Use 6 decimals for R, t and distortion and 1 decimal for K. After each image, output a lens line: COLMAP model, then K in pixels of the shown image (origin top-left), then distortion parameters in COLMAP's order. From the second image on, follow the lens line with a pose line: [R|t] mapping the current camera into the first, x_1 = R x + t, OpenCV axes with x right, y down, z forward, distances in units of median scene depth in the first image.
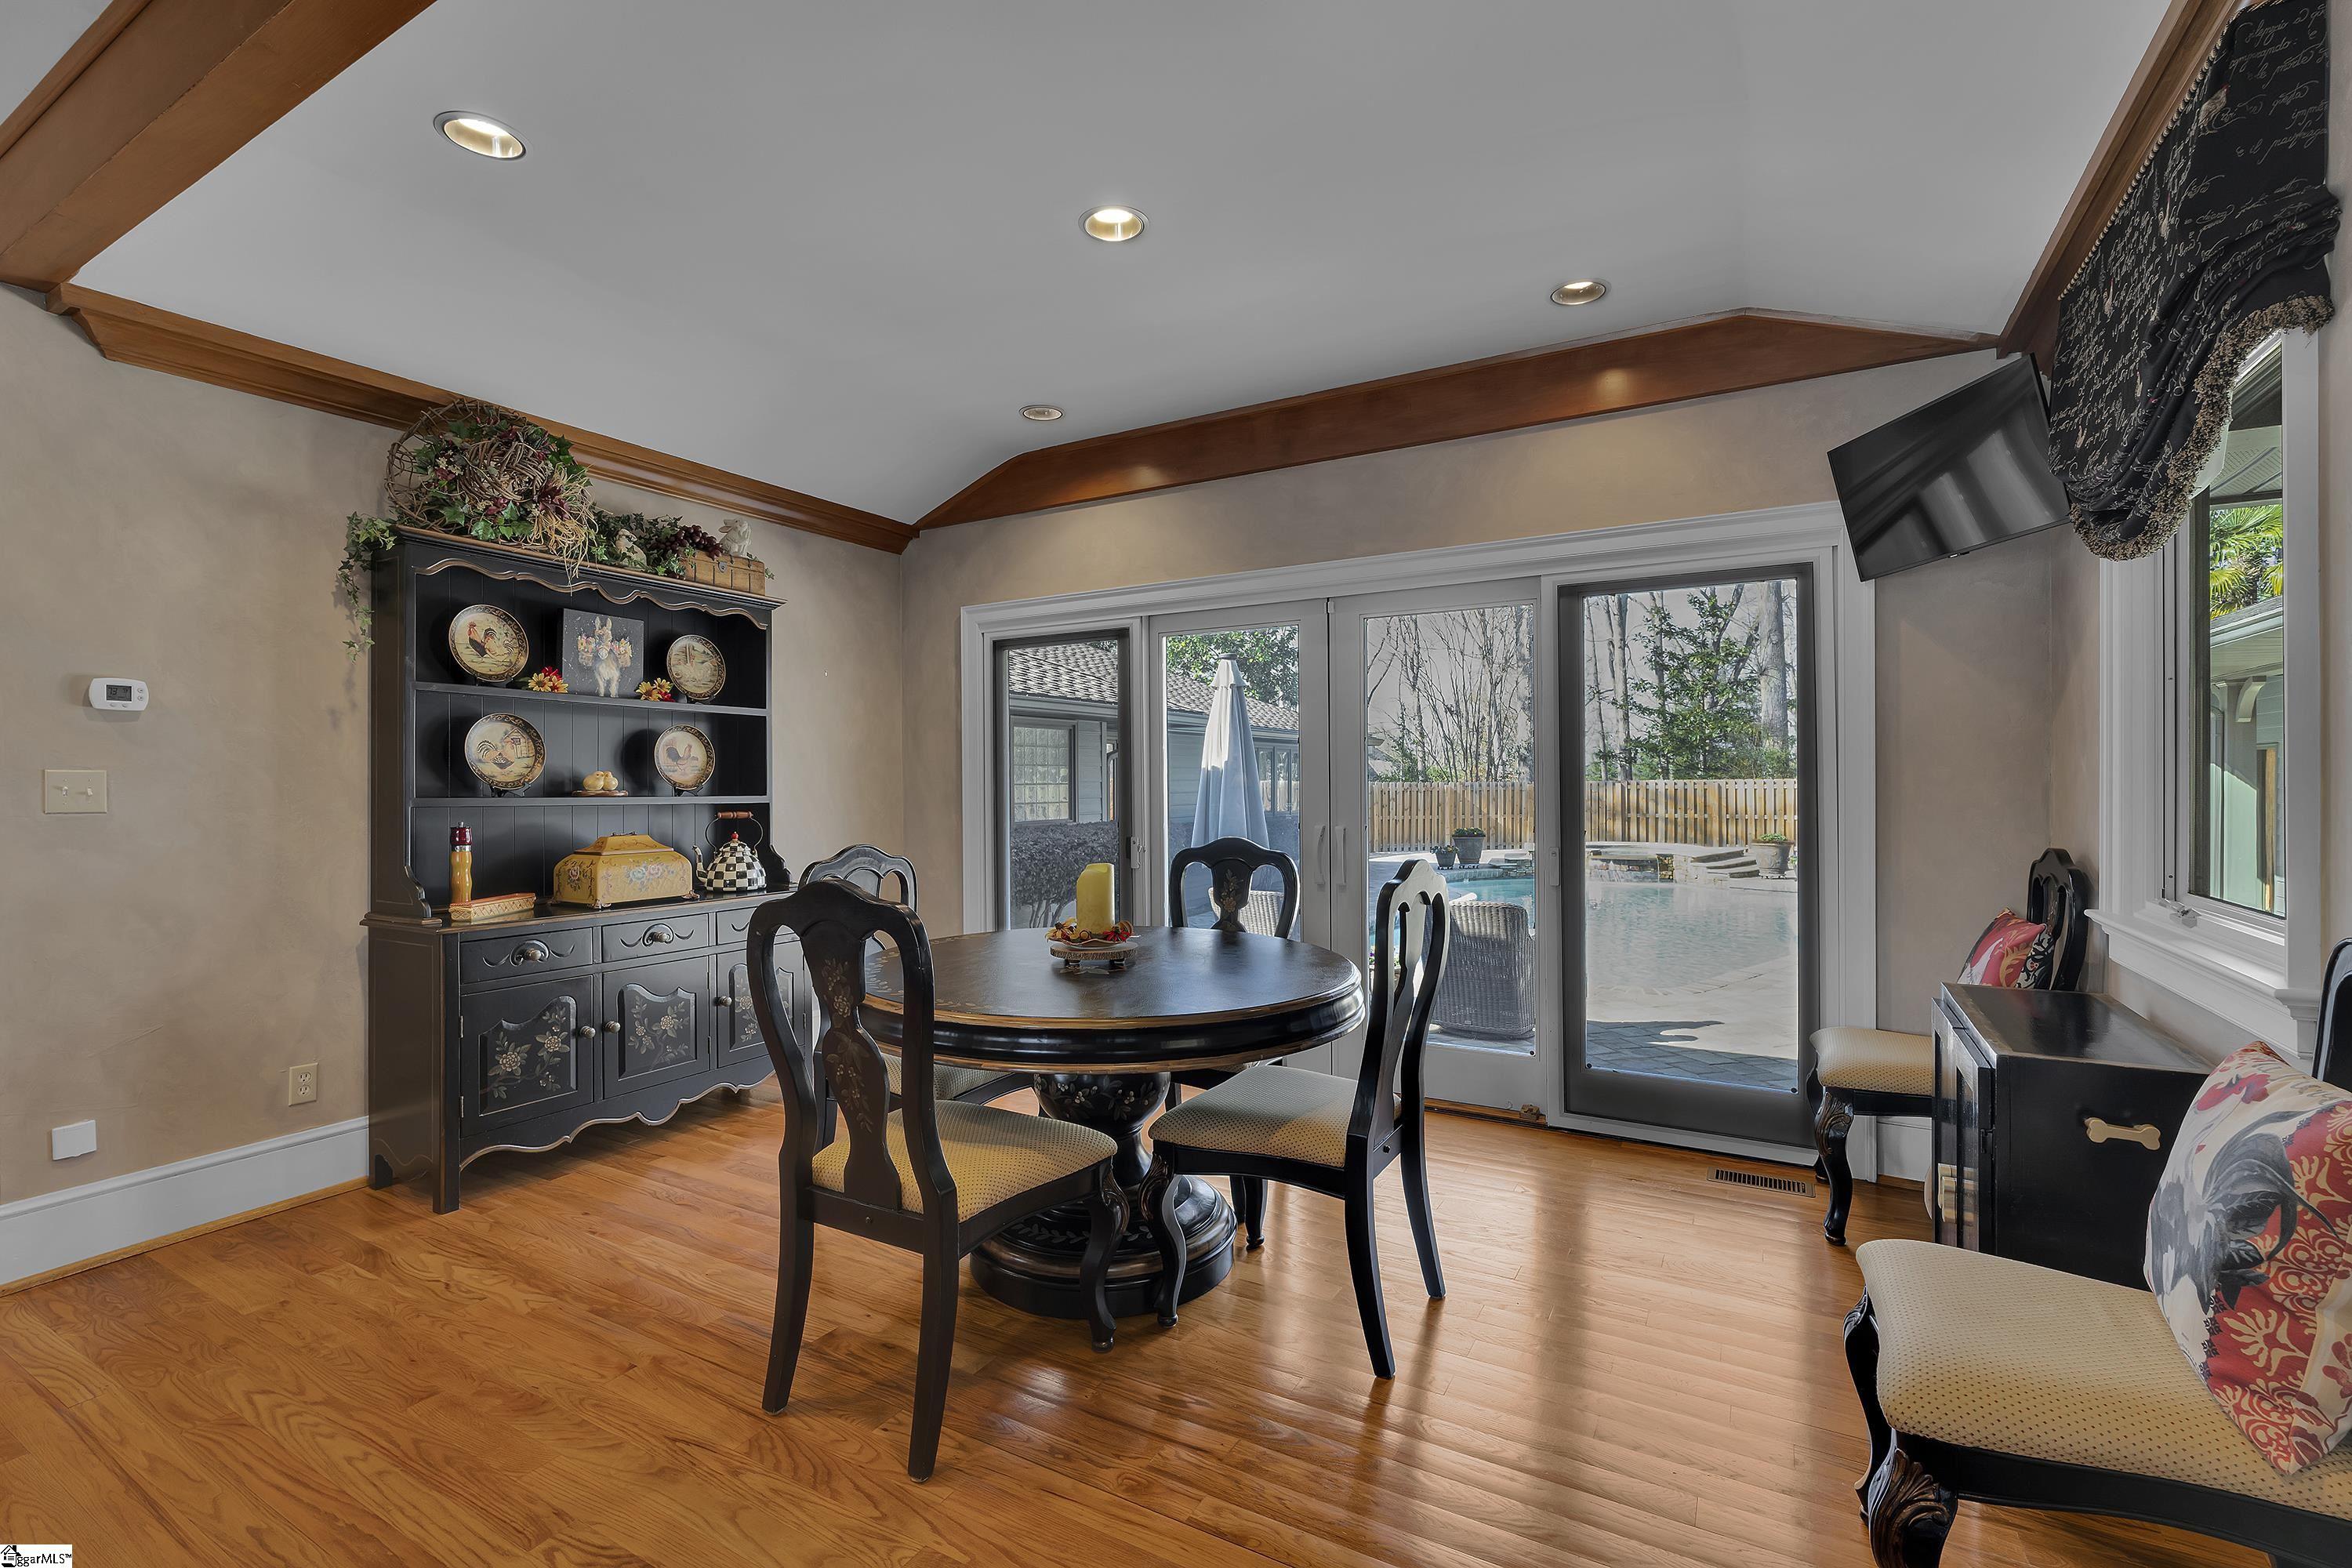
lens RADIAL K [[1021.5, 0, 1172.3], [0, 1021.5, 790.8], [0, 0, 1]] dist [-0.008263, 0.001186]
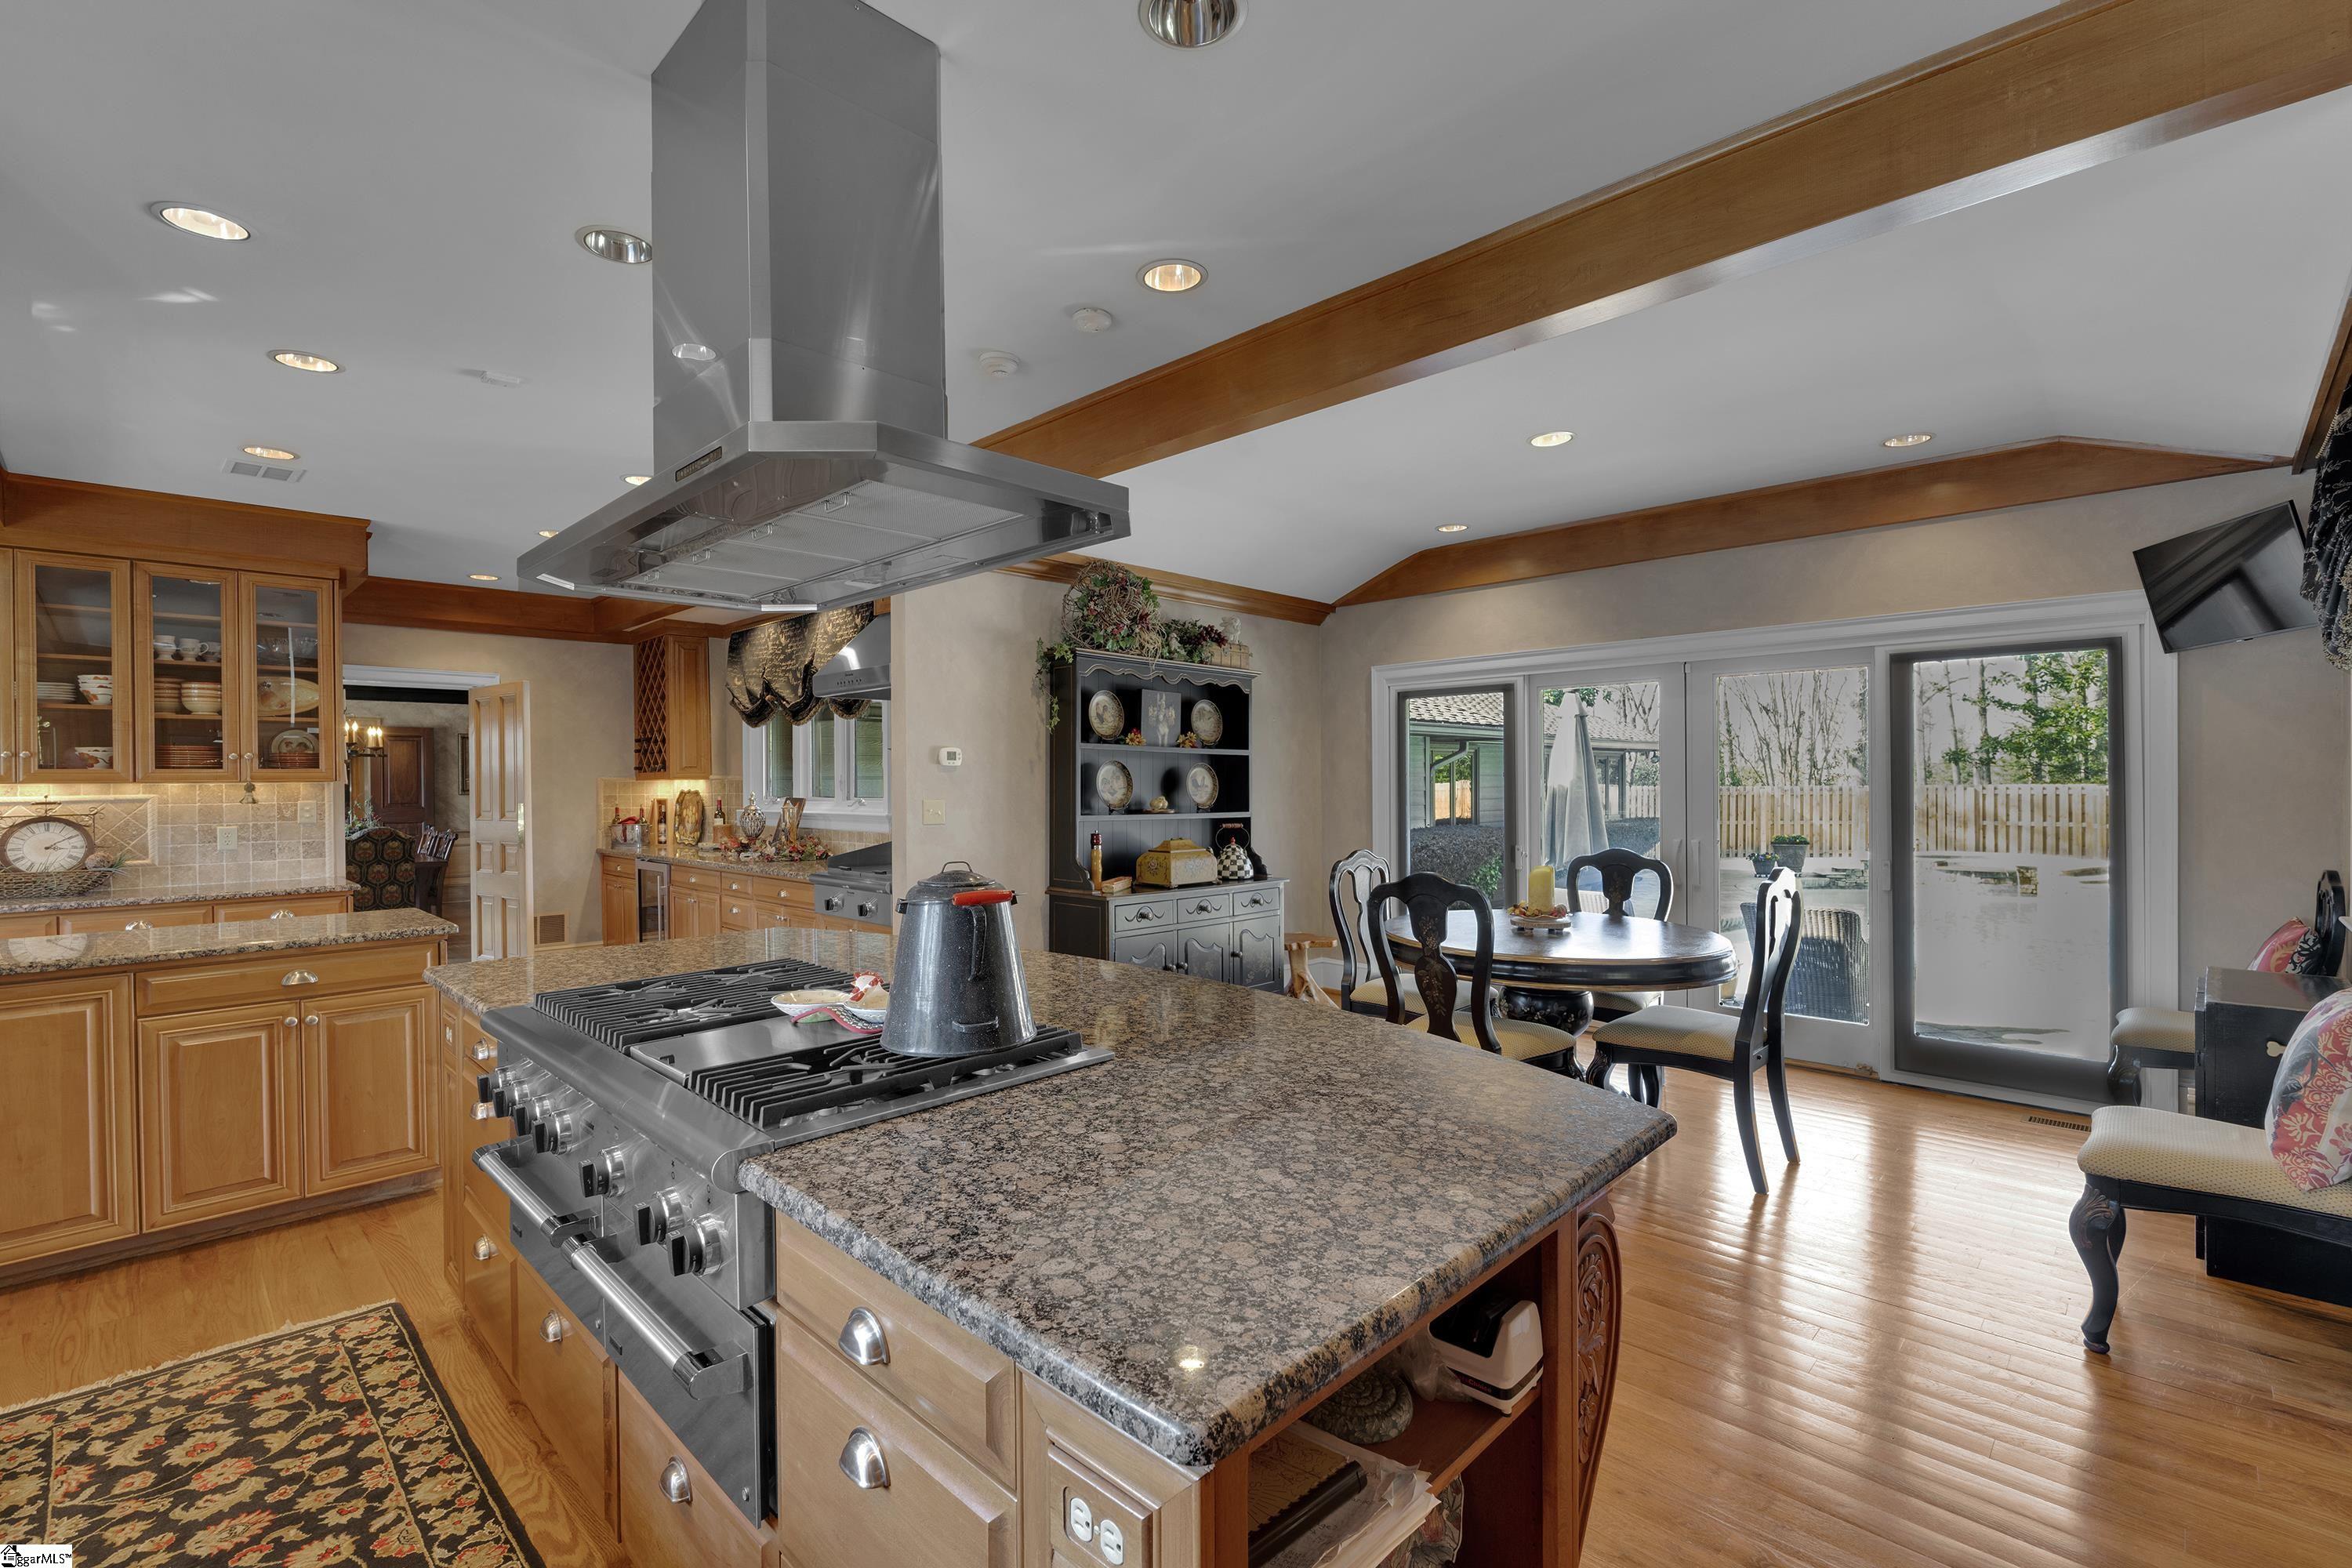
lens RADIAL K [[1021.5, 0, 1179.0], [0, 1021.5, 789.4], [0, 0, 1]] dist [-0.008263, 0.001186]
pose [[0.968152, 0.003309, -0.250340, -0.158464], [-0.003441, 0.999994, -0.000089, -0.029283], [0.250339, 0.000947, 0.968158, -0.439196]]
